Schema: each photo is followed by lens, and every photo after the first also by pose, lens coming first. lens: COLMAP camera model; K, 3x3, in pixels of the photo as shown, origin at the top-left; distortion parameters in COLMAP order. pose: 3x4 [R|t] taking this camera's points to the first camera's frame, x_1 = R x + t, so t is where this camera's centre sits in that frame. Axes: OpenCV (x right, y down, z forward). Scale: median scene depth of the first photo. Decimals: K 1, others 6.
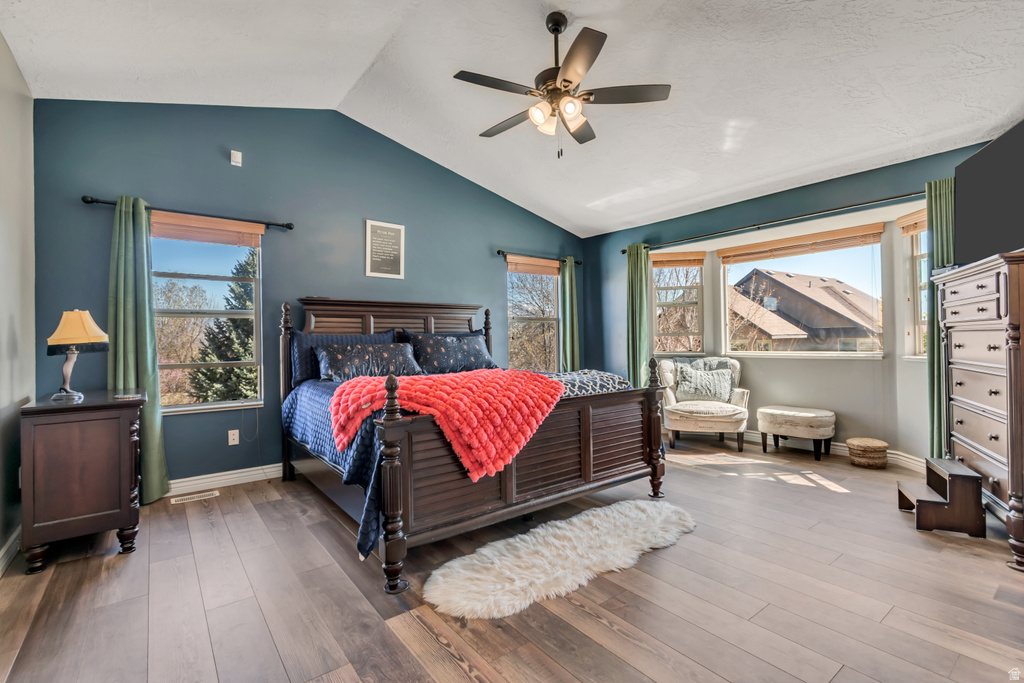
lens RADIAL K [[460.9, 0, 514.7], [0, 460.9, 339.2], [0, 0, 1]] dist [0.004054, -0.002383]
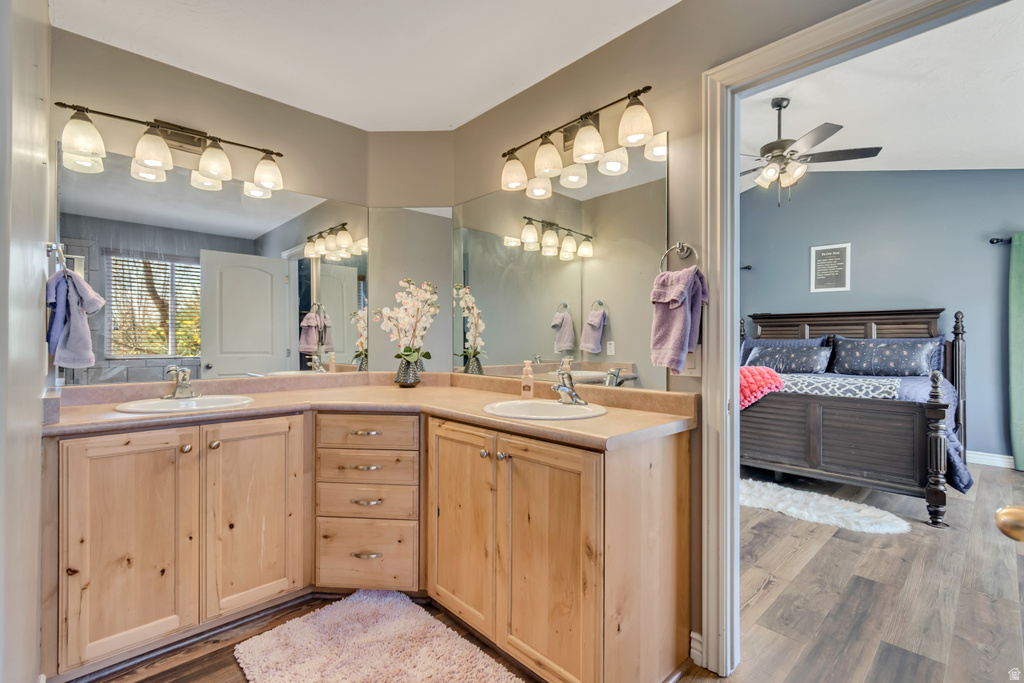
lens RADIAL K [[460.9, 0, 518.2], [0, 460.9, 340.8], [0, 0, 1]] dist [0.004054, -0.002383]
pose [[0.103552, 0.010427, -0.994569, 0.925101], [-0.005882, 0.999934, 0.009871, -0.016073], [0.994607, 0.004828, 0.103607, 0.094810]]
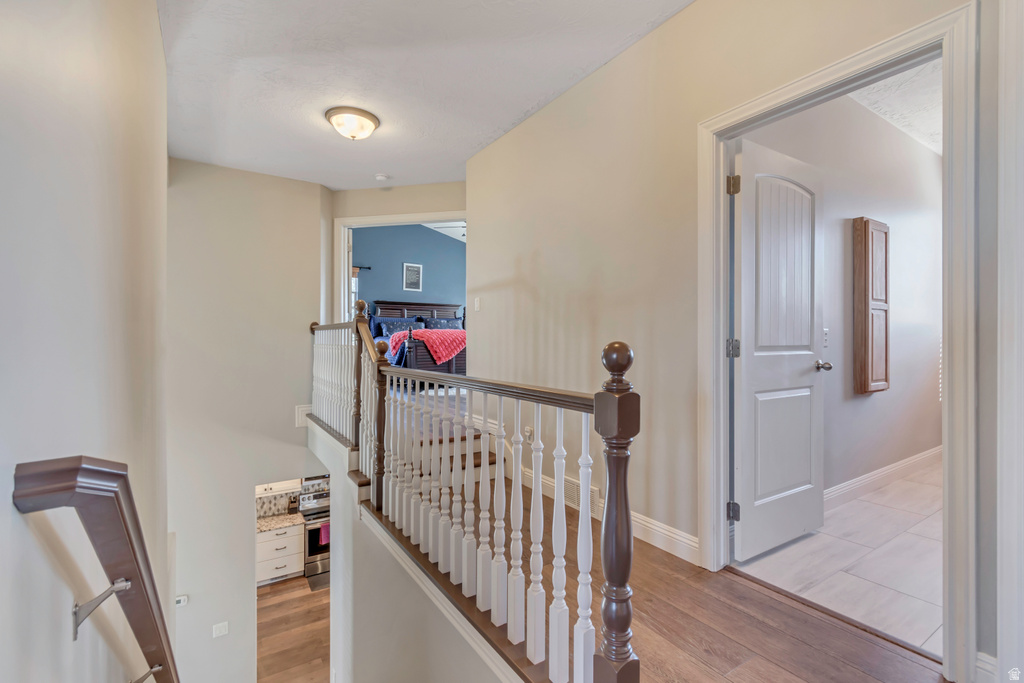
lens RADIAL K [[460.9, 0, 515.7], [0, 460.9, 340.6], [0, 0, 1]] dist [0.004054, -0.002383]
pose [[0.997240, 0.013489, -0.073007, 0.373395], [-0.013244, 0.999905, 0.003845, 0.083393], [0.073052, -0.002867, 0.997324, -1.143202]]
